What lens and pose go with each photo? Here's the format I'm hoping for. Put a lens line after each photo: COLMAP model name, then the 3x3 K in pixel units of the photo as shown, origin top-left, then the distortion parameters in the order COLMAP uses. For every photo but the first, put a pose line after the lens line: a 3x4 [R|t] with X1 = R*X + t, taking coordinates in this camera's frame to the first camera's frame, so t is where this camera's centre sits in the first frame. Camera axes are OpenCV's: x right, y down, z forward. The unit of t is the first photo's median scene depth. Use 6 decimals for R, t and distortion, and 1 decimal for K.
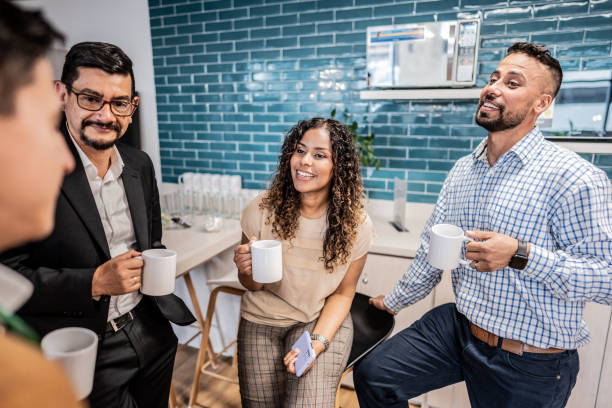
lens RADIAL K [[412.2, 0, 305.3], [0, 412.2, 201.0], [0, 0, 1]] dist [-0.001390, -0.000575]
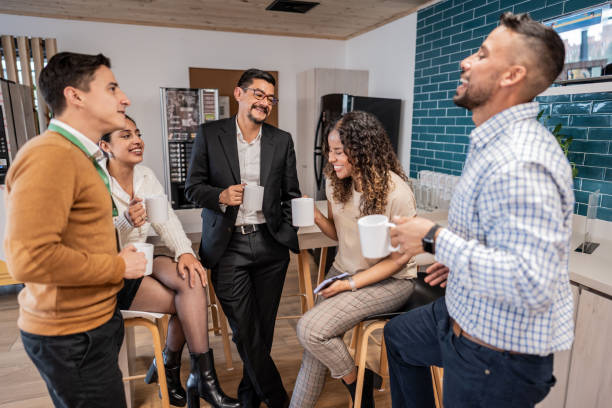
lens RADIAL K [[412.2, 0, 305.3], [0, 412.2, 201.0], [0, 0, 1]] dist [-0.001390, -0.000575]
pose [[0.620923, 0.154325, -0.768530, 0.399675], [-0.191149, 0.980641, 0.042482, 0.029660], [0.760208, 0.120526, 0.638402, 0.047645]]
